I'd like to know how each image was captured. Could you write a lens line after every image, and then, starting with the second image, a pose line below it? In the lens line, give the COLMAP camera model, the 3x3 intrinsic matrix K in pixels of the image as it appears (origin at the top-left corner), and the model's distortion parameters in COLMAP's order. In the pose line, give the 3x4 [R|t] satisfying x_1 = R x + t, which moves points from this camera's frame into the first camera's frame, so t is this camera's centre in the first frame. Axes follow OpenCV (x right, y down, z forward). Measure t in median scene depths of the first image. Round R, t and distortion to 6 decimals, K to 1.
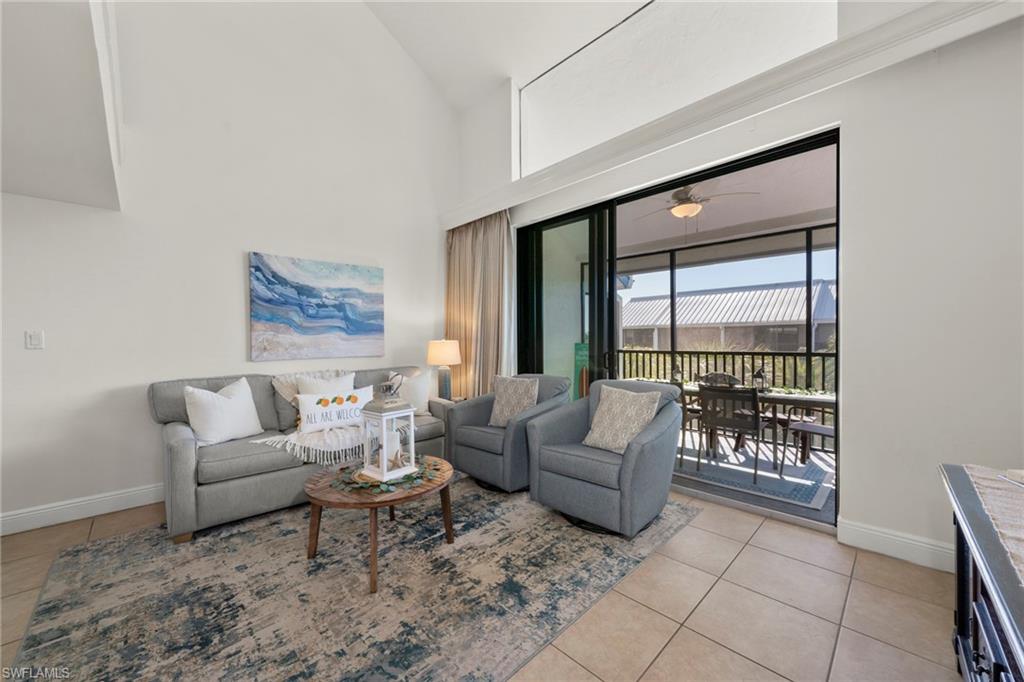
lens RADIAL K [[386.9, 0, 511.8], [0, 386.9, 350.3], [0, 0, 1]] dist [0.001183, 0.000042]
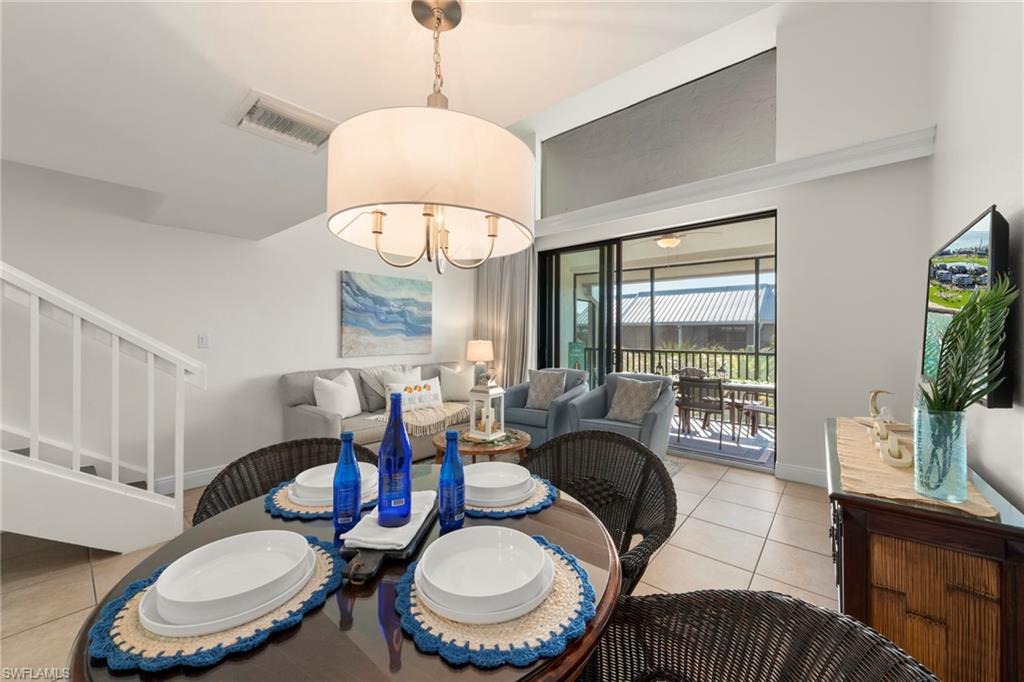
lens RADIAL K [[392.2, 0, 512.0], [0, 392.2, 341.0], [0, 0, 1]] dist [-0.000484, 0.000079]
pose [[0.995038, 0.008886, 0.099098, -0.213423], [-0.007687, 0.999893, -0.012482, -0.011569], [-0.099198, 0.011659, 0.994999, -0.269290]]
